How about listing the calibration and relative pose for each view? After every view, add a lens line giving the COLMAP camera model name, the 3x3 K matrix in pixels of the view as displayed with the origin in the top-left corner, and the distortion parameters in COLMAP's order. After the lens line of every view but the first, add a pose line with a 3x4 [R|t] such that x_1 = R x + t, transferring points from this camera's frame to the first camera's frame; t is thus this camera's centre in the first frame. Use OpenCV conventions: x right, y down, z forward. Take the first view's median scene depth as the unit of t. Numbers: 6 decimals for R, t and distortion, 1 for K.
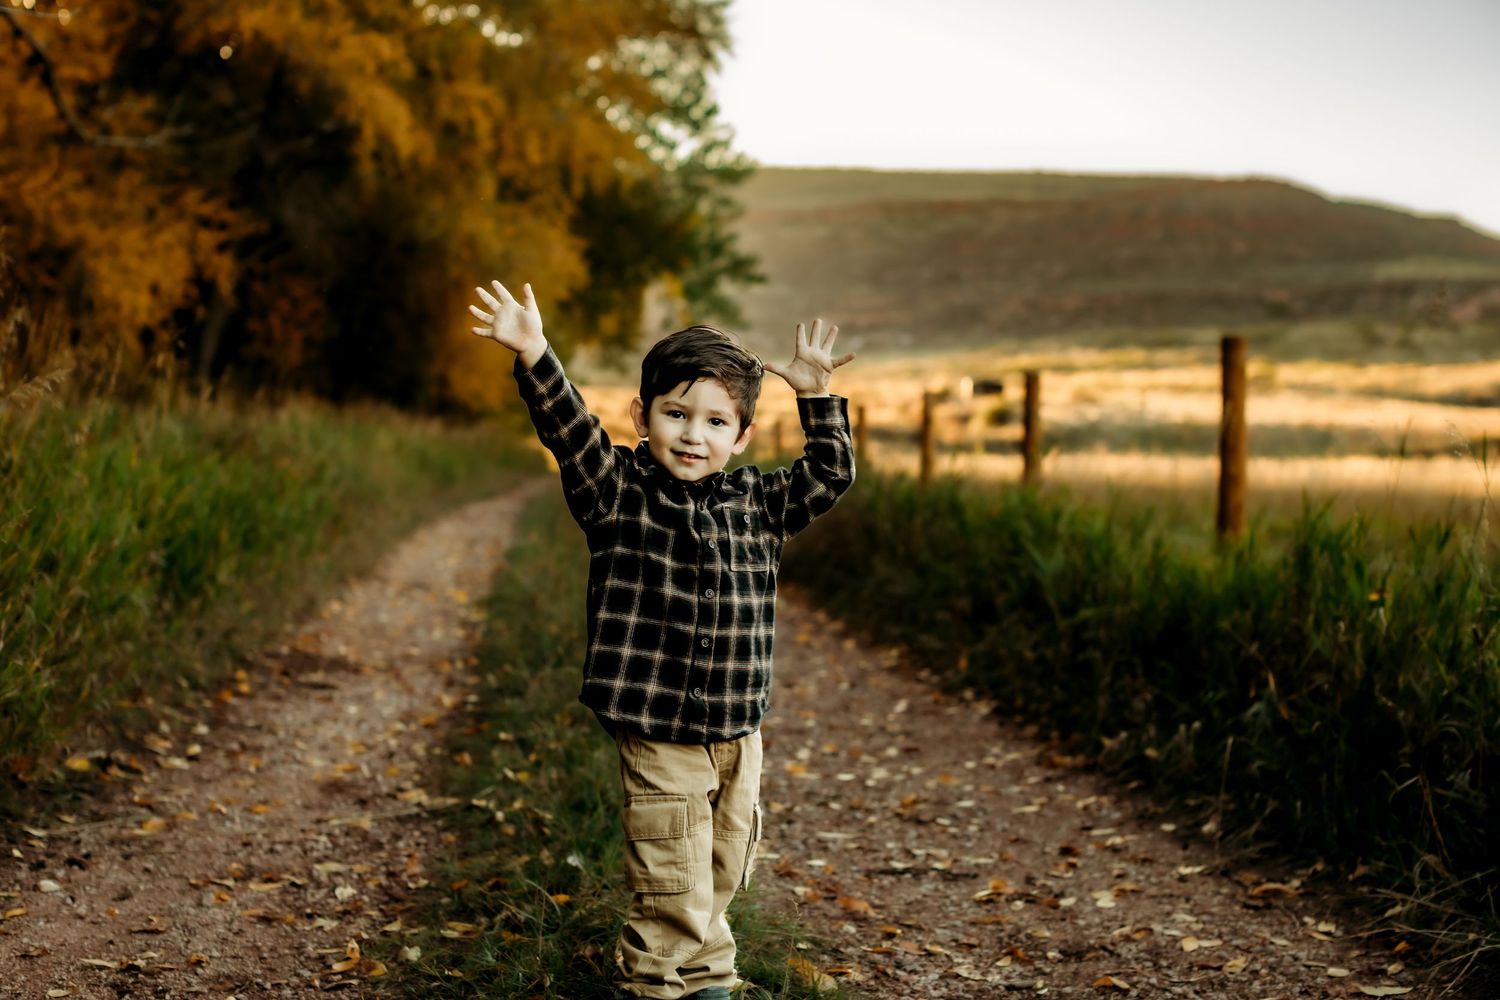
lens RADIAL K [[2403.2, 0, 750.0], [0, 2403.2, 500.0], [0, 0, 1]] dist [-0.187884, 0.248912]
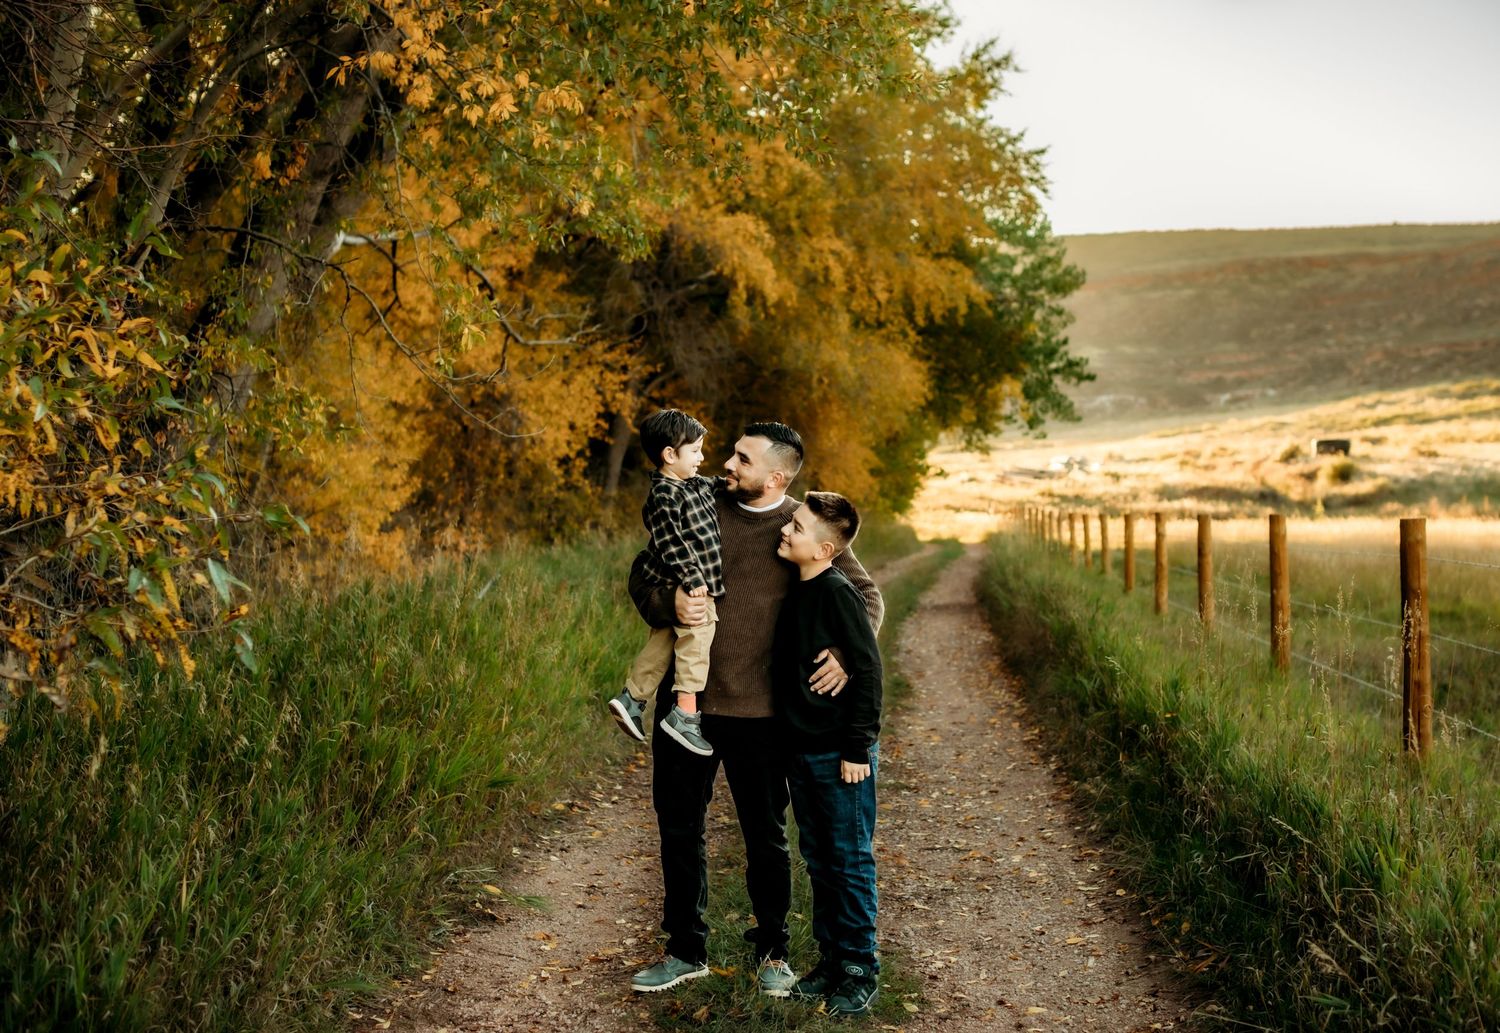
lens RADIAL K [[2266.8, 0, 754.2], [0, 2266.8, 546.4], [0, 0, 1]] dist [-0.181989, 0.031915]
pose [[0.985986, -0.030957, -0.163930, 0.164383], [0.030266, 0.999519, -0.006715, -0.074282], [0.164059, 0.001660, 0.986449, -0.704817]]
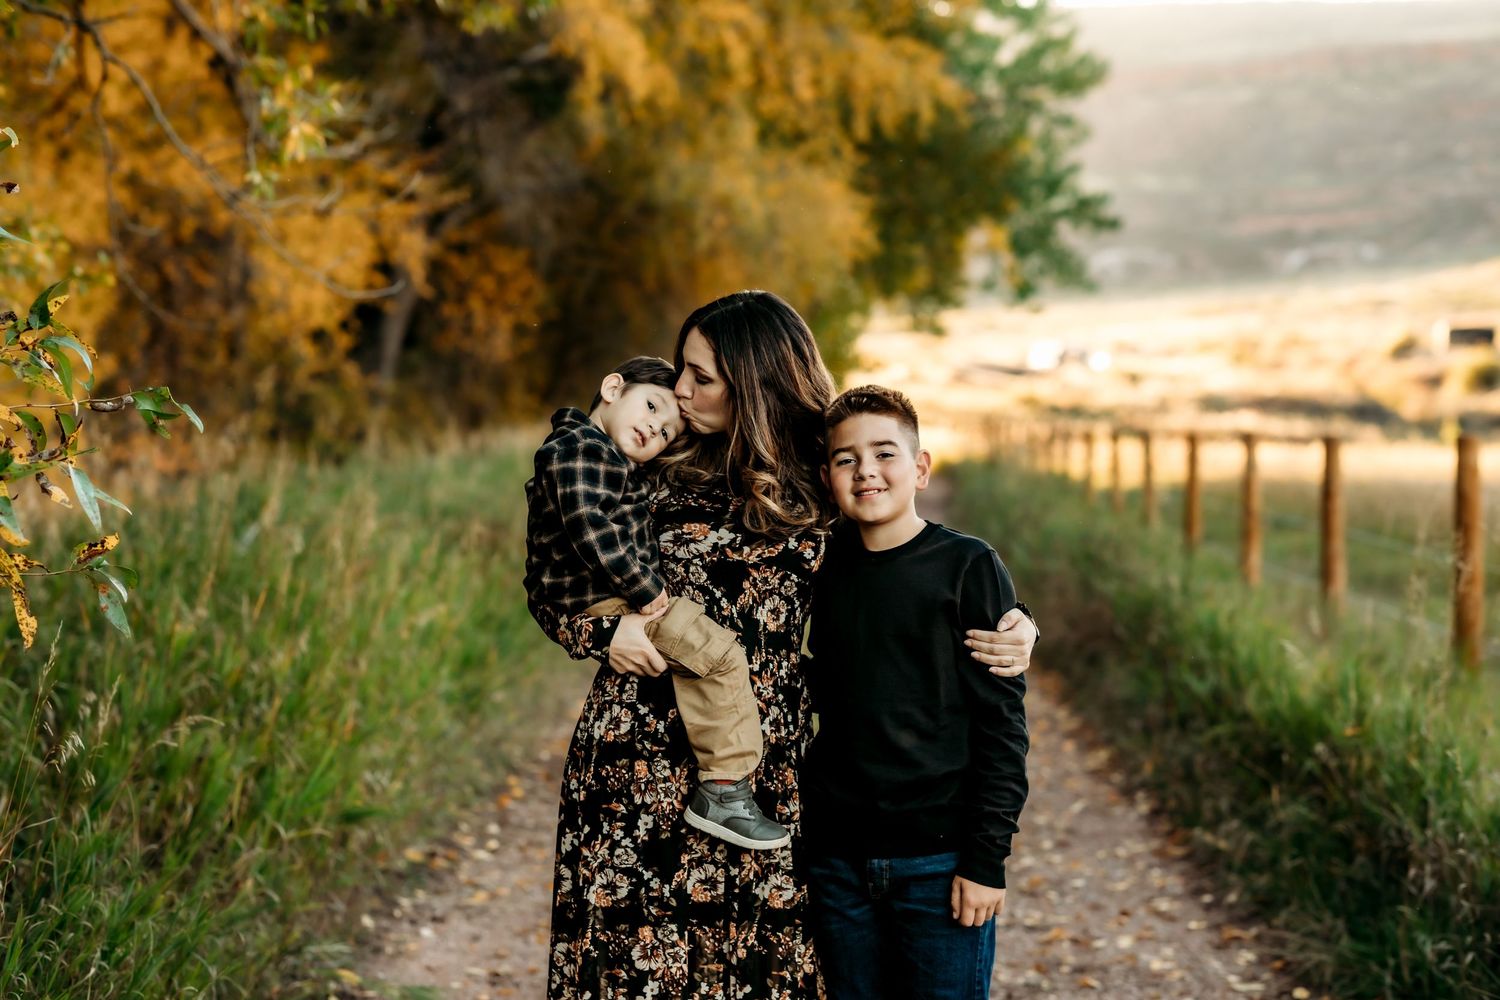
lens RADIAL K [[3475.1, 0, 750.0], [0, 3475.1, 500.0], [0, 0, 1]] dist [0.087751, 0.294946]
pose [[0.993630, -0.011541, -0.112098, 0.102751], [0.011785, 0.999929, 0.001507, -0.072370], [0.112072, -0.002819, 0.993696, -0.749981]]
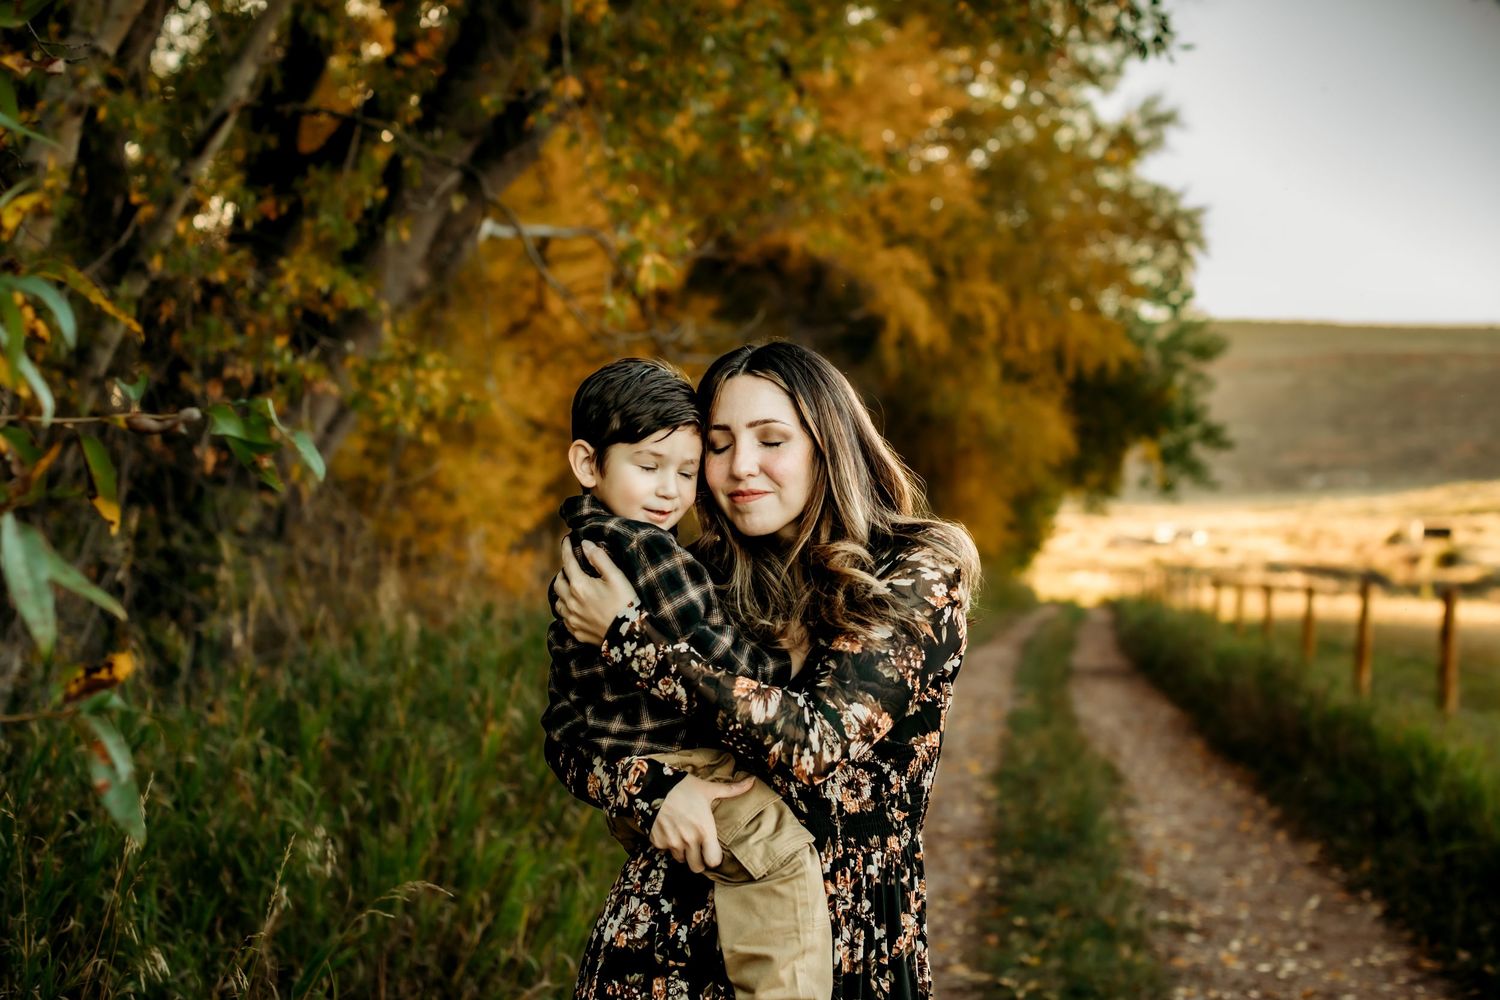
lens RADIAL K [[2144.9, 0, 750.0], [0, 2144.9, 500.0], [0, 0, 1]] dist [-0.157739, 0.192228]
pose [[0.976267, 0.024268, -0.215207, 0.005036], [-0.035575, 0.998174, -0.048821, -0.073728], [0.213629, 0.055319, 0.975347, -0.237580]]
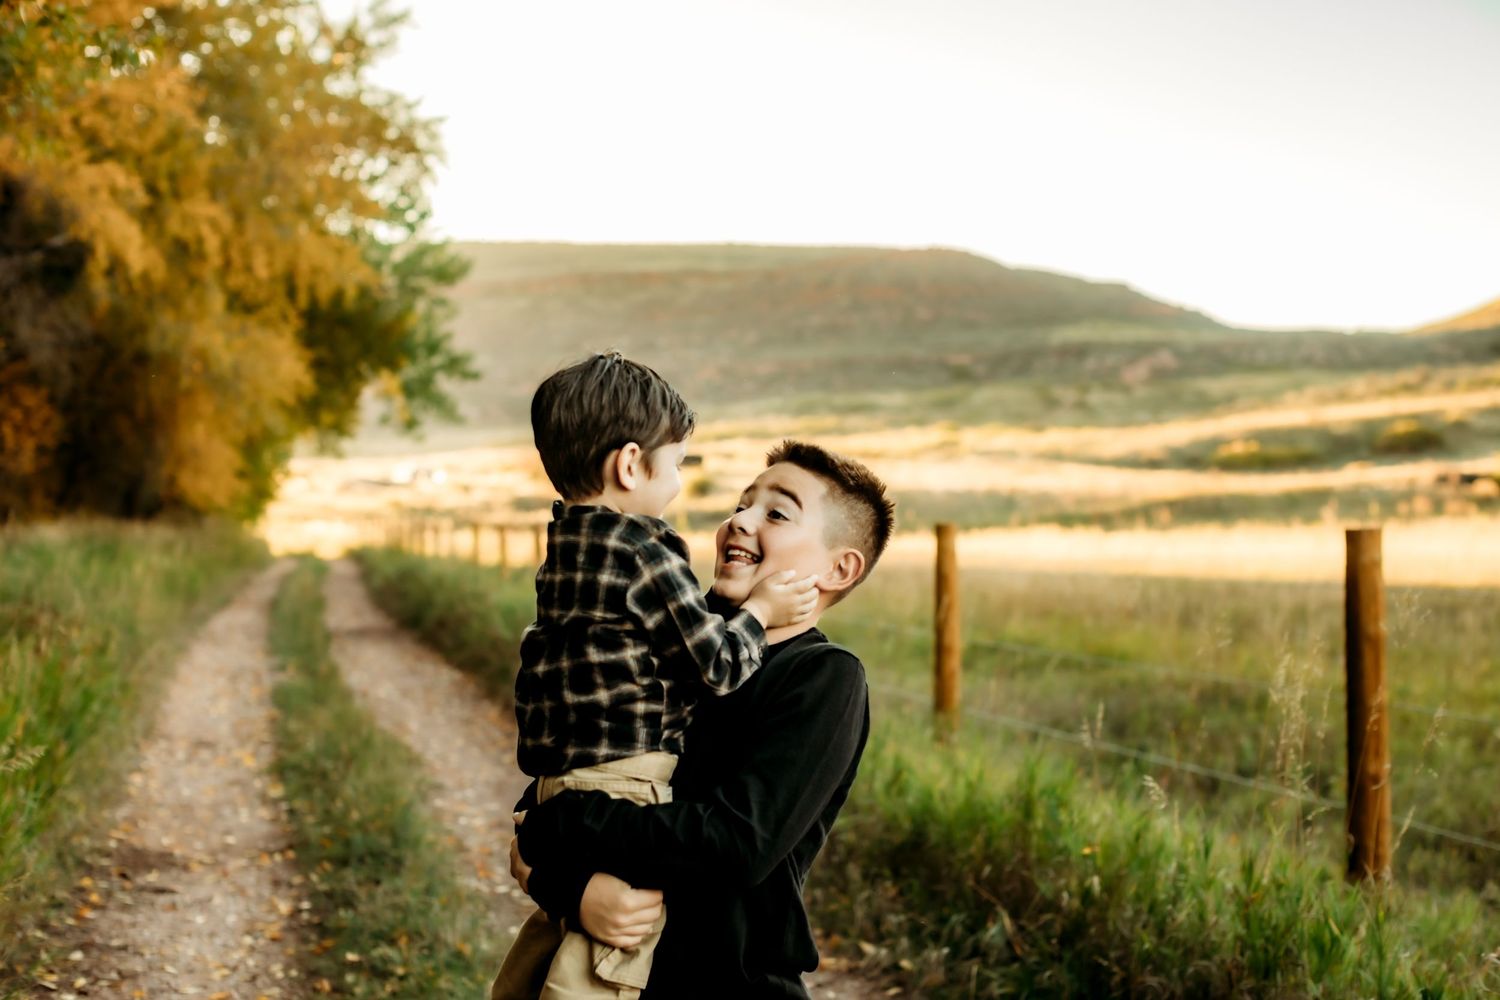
lens RADIAL K [[2319.6, 0, 779.8], [0, 2319.6, 502.5], [0, 0, 1]] dist [-0.148150, 0.153696]
pose [[0.990162, -0.017937, 0.138769, -0.043017], [0.021432, 0.999489, -0.023730, -0.082619], [-0.138273, 0.026471, 0.990040, -0.125137]]
